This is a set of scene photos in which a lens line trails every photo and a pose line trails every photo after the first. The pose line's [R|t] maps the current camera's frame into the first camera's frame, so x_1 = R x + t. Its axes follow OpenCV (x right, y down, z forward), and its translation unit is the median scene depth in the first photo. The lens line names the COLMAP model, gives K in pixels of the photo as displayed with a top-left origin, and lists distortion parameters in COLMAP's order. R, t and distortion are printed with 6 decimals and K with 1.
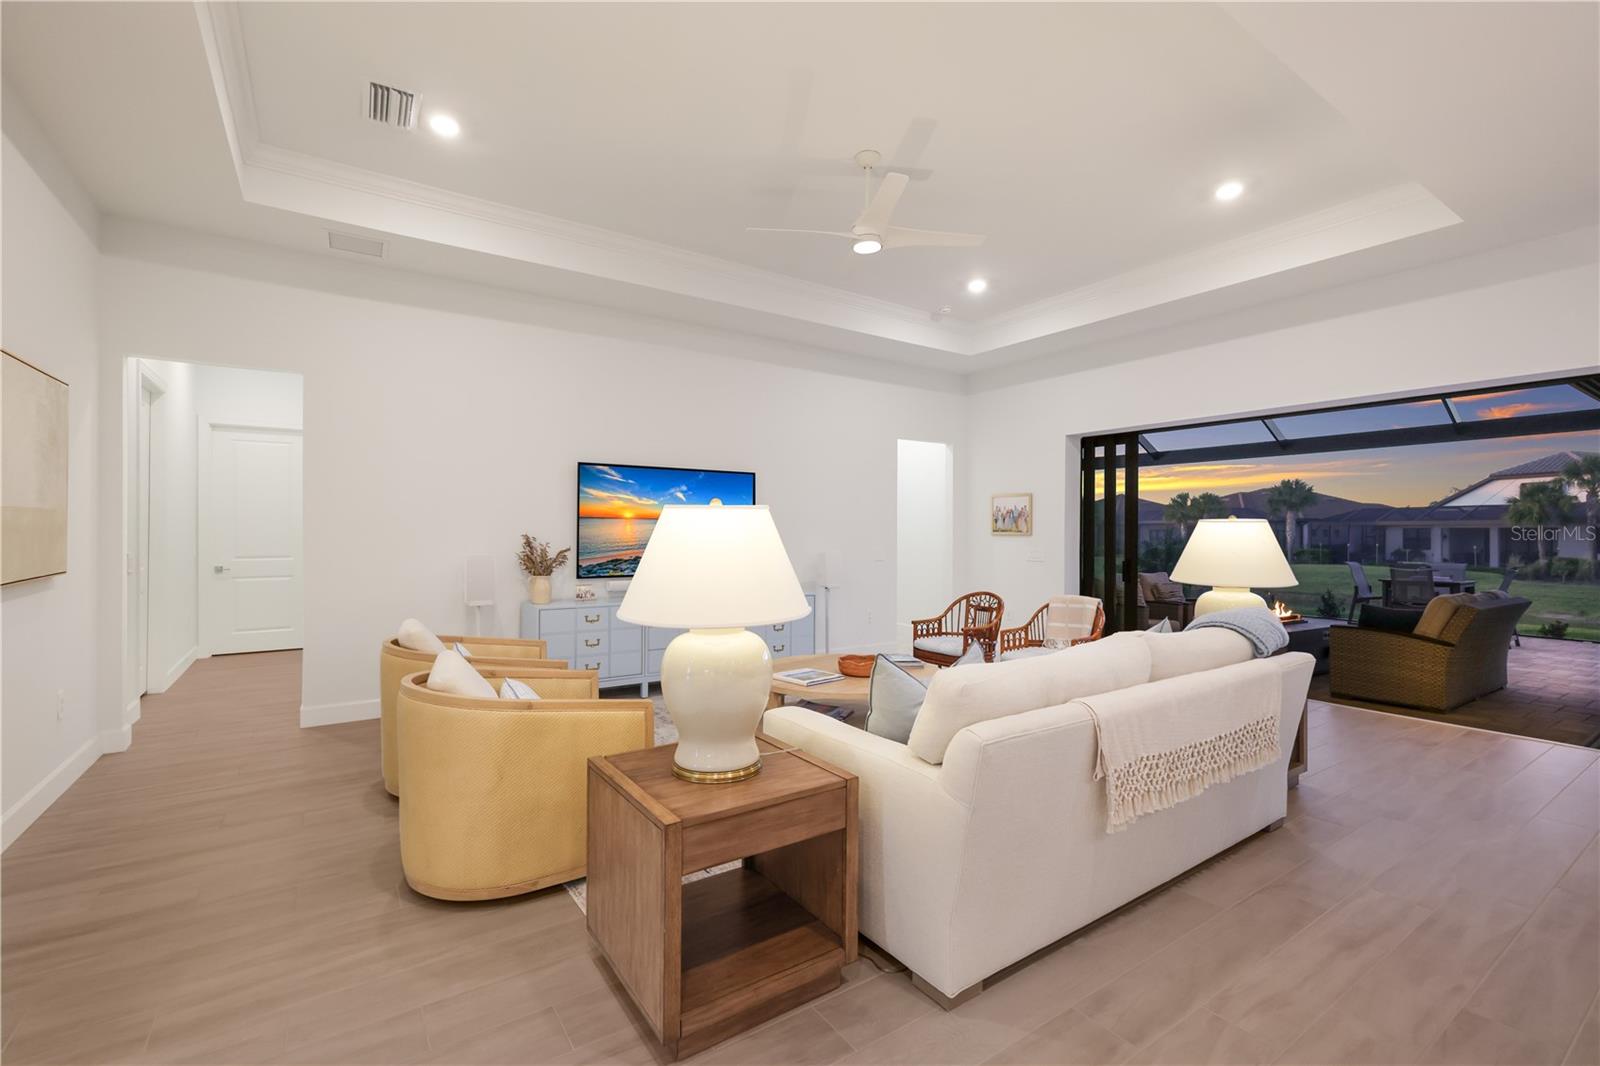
lens RADIAL K [[701.5, 0, 799.0], [0, 701.5, 533.4], [0, 0, 1]] dist [0.002869, 0.000516]
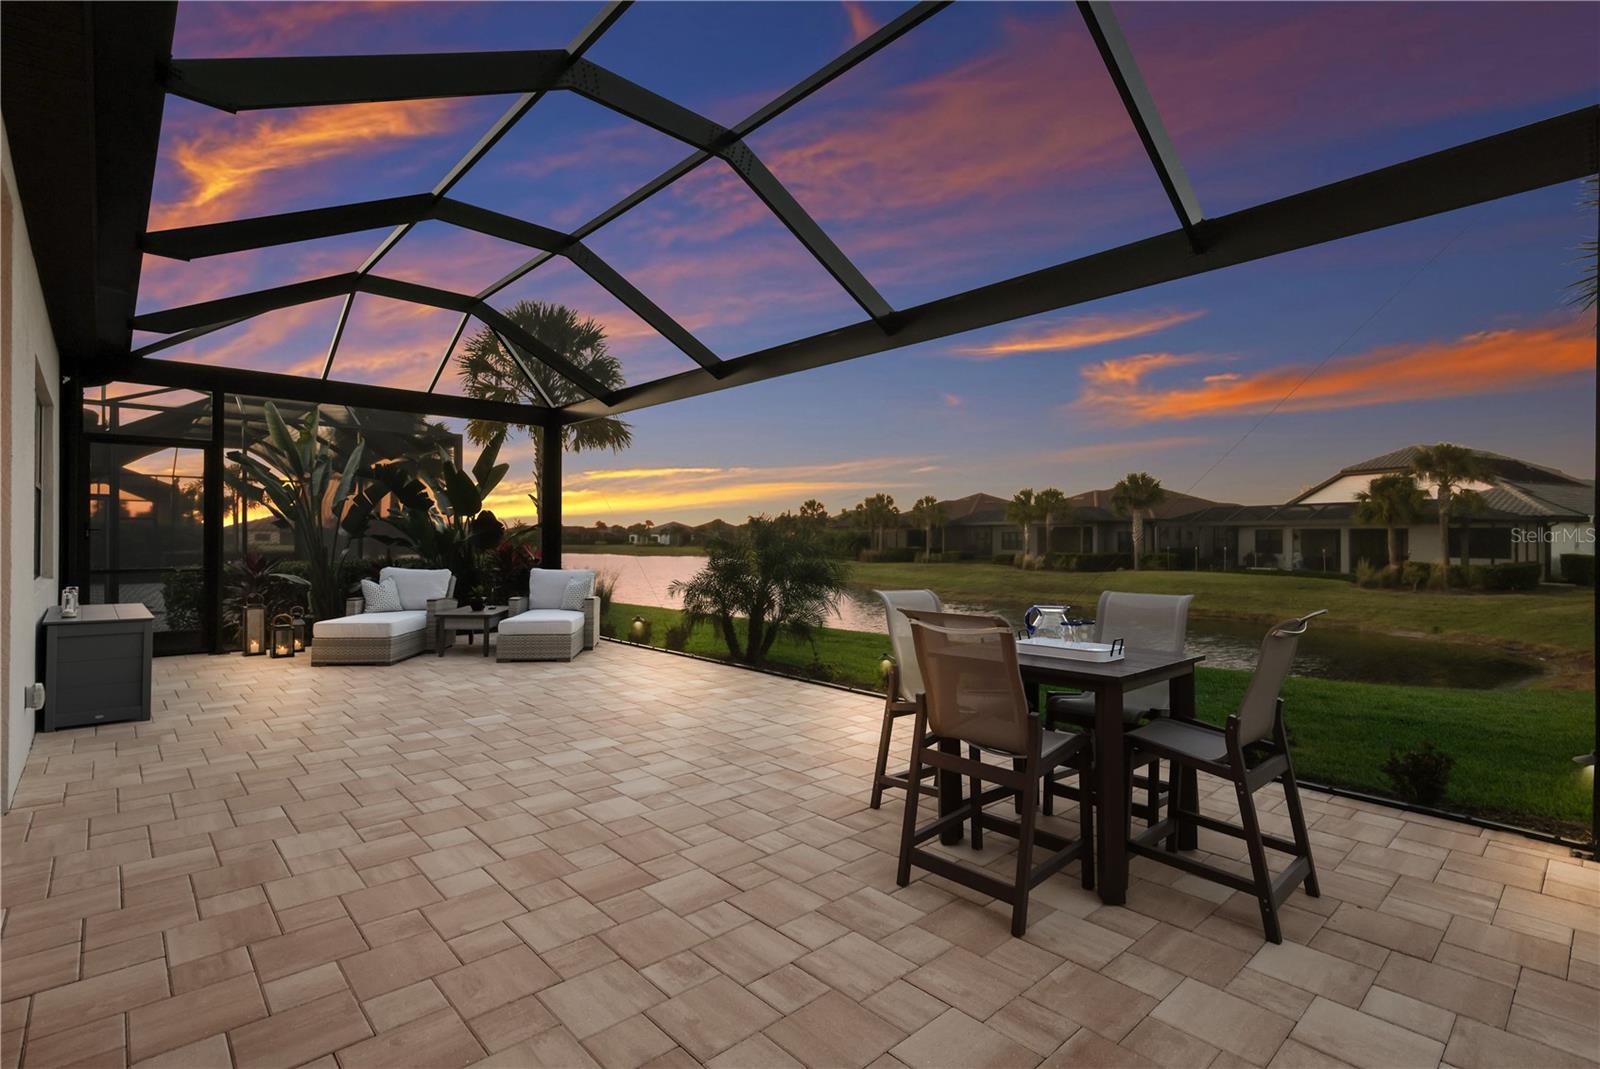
lens RADIAL K [[746.4, 0, 796.9], [0, 746.4, 534.7], [0, 0, 1]] dist [0.019225, -0.002018]
pose [[0.989706, 0.000023, 0.143115, 0.217912], [0.000629, 0.999990, -0.004508, 0.004546], [-0.143114, 0.004551, 0.989696, 0.205324]]
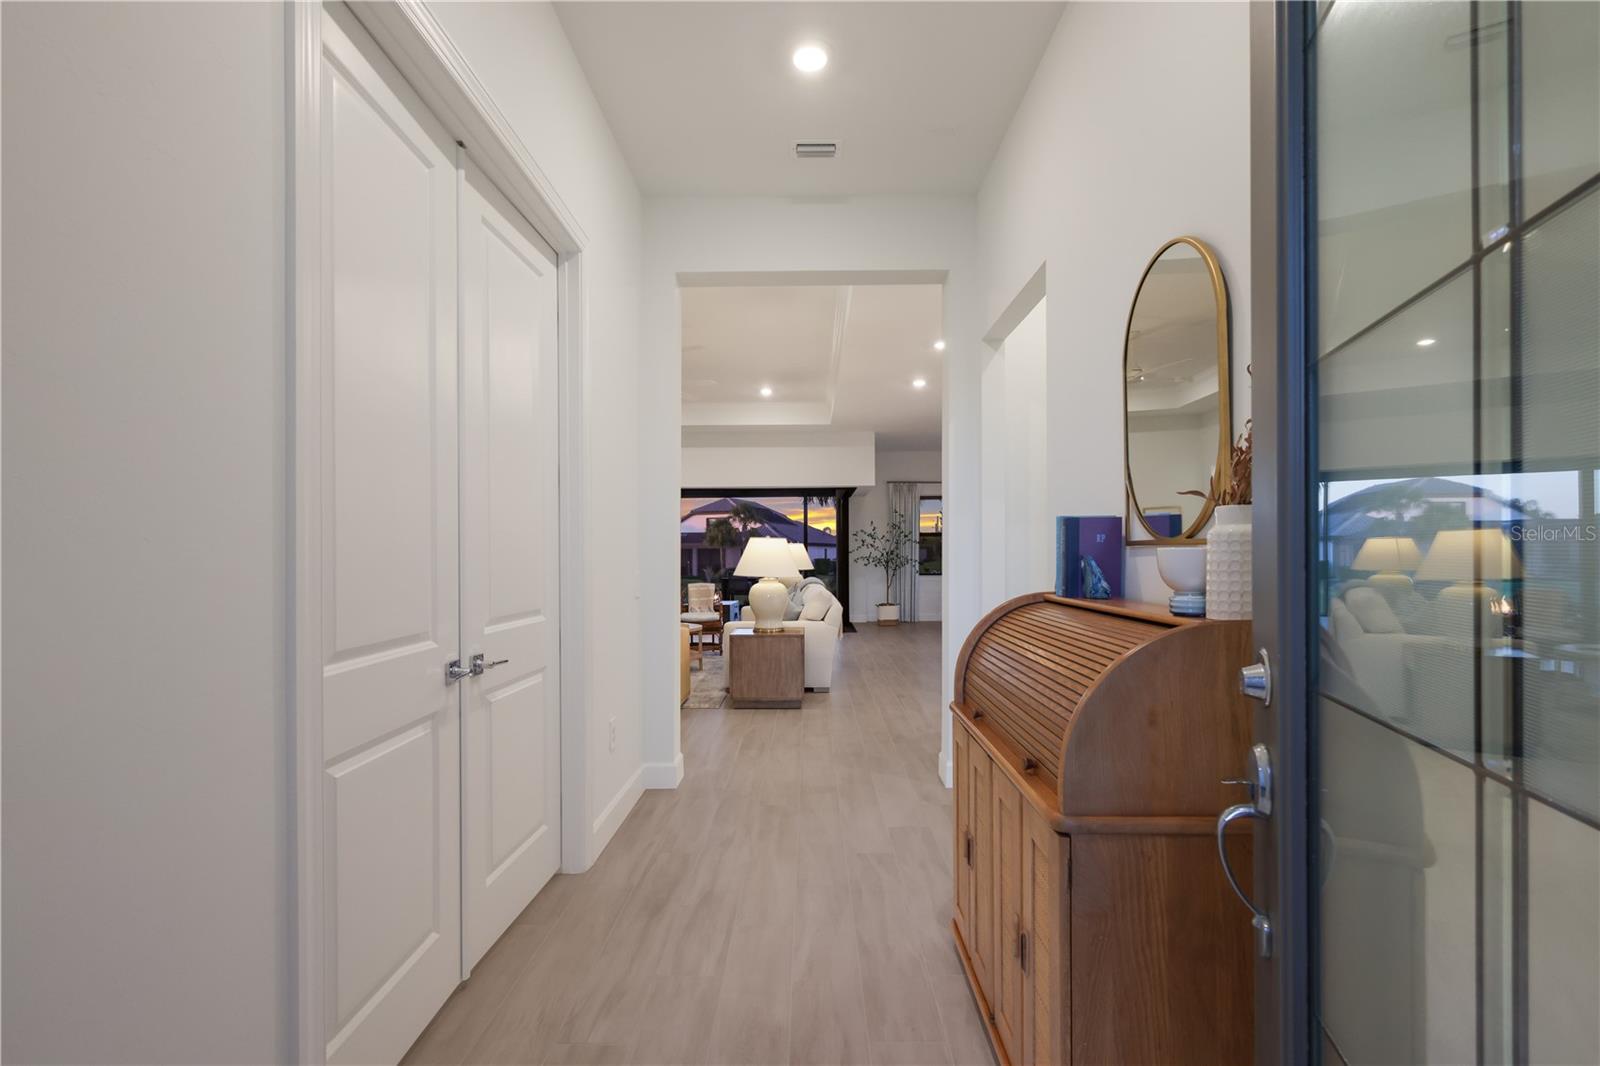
lens RADIAL K [[742.3, 0, 810.2], [0, 742.3, 545.2], [0, 0, 1]] dist [0.000622, 0.000002]
pose [[0.565403, 0.004513, 0.824803, -0.149279], [0.005497, 0.999942, -0.009239, 0.001048], [-0.824797, 0.009758, 0.565345, -0.049788]]
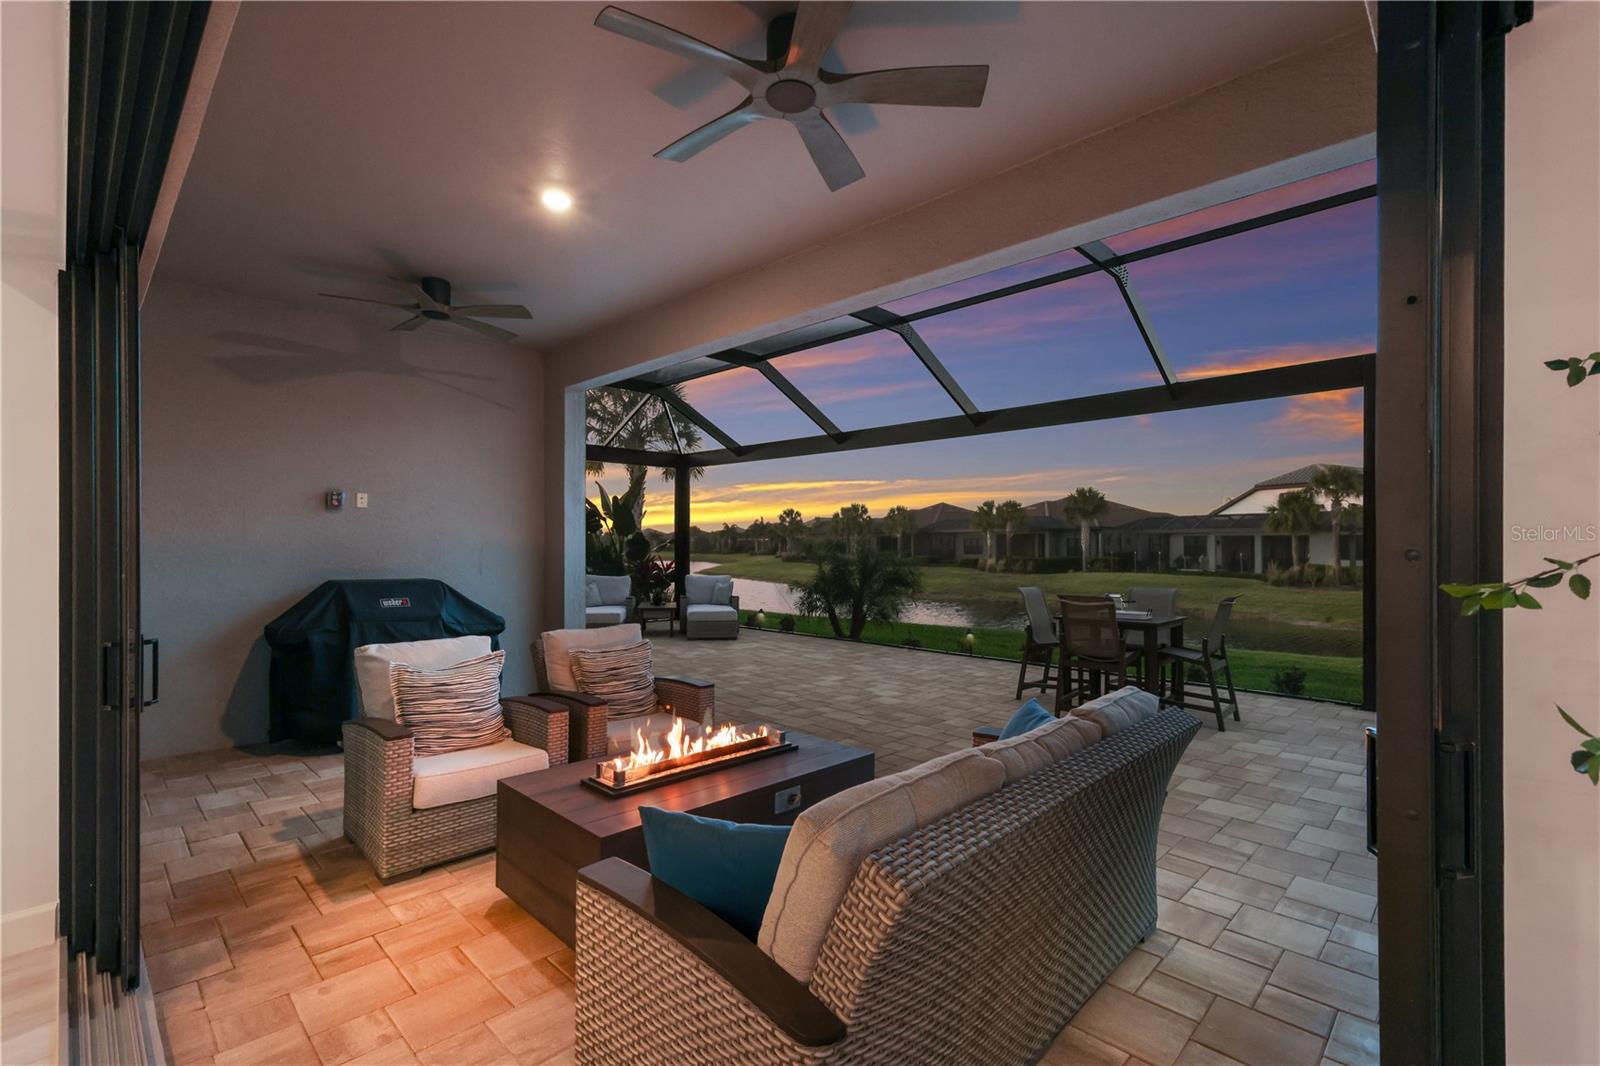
lens RADIAL K [[701.5, 0, 785.1], [0, 701.5, 545.8], [0, 0, 1]] dist [0.002869, 0.000516]
pose [[0.984030, -0.005148, 0.177929, 0.142935], [0.004391, 0.999980, 0.004650, -0.000931], [-0.177950, -0.003794, 0.984032, 0.126326]]
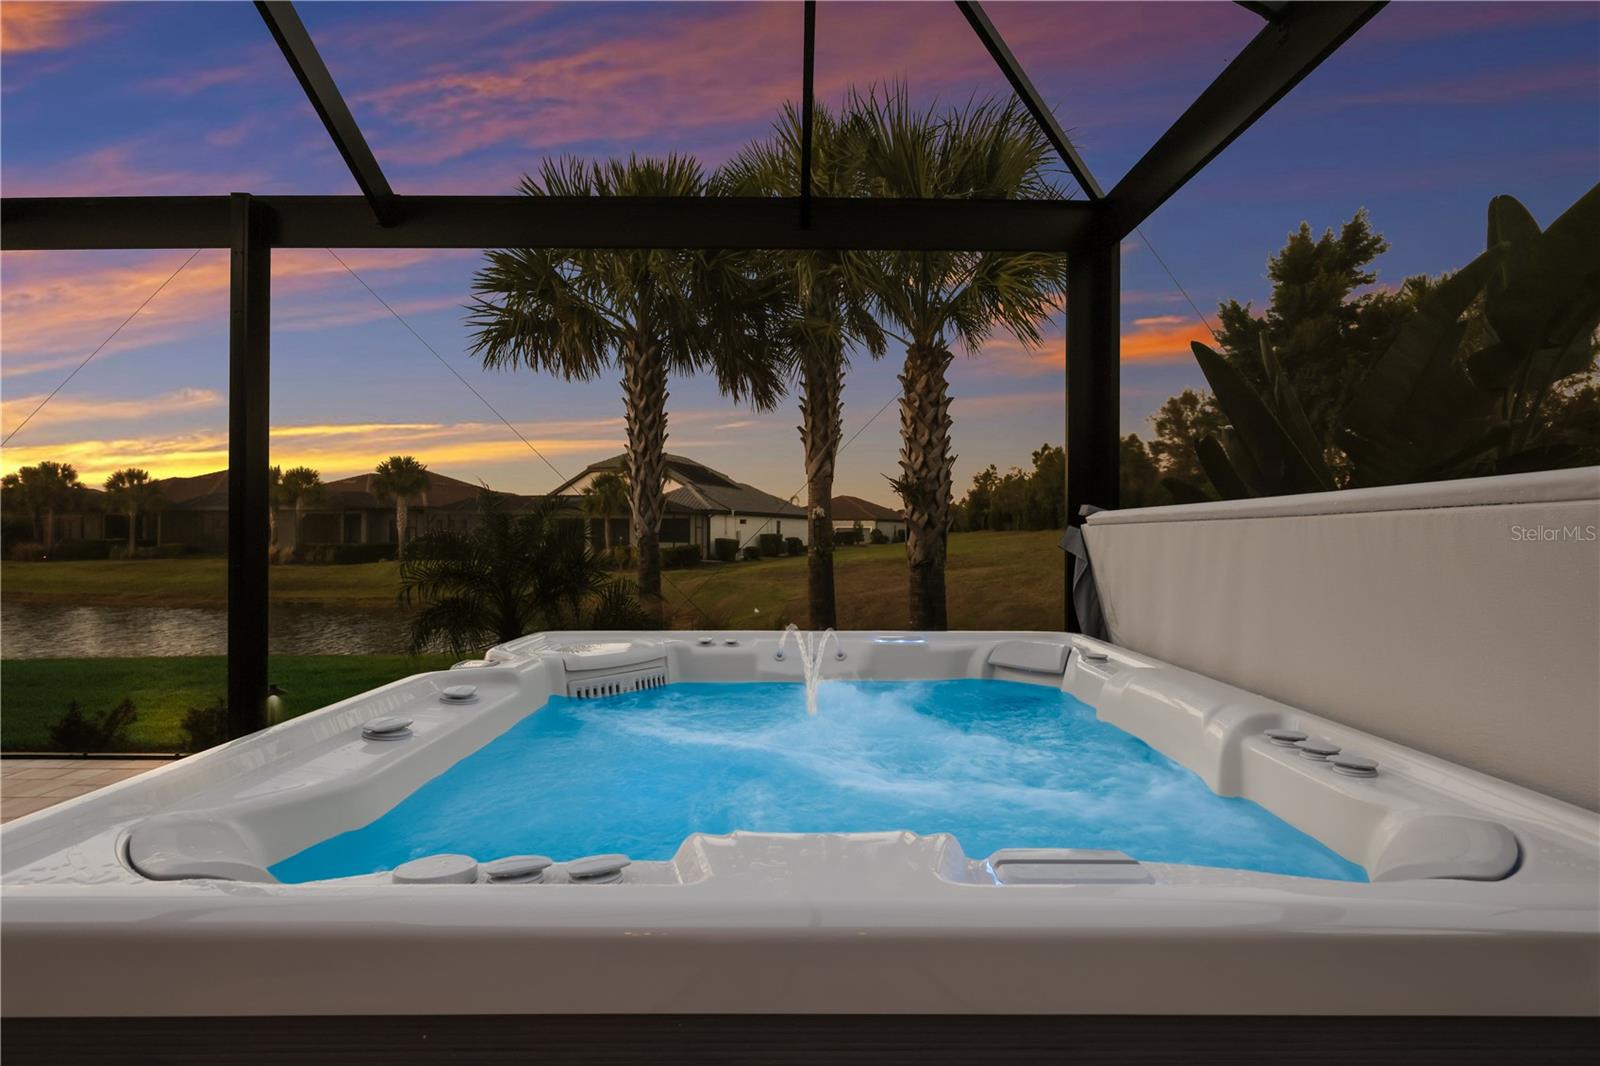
lens RADIAL K [[797.5, 0, 820.2], [0, 797.5, 526.2], [0, 0, 1]] dist [-0.020164, 0.002804]
pose [[0.542234, 0.000671, 0.840227, 0.274148], [-0.000142, 1.000000, -0.000707, 0.005404], [-0.840228, 0.000264, 0.542234, 0.130443]]
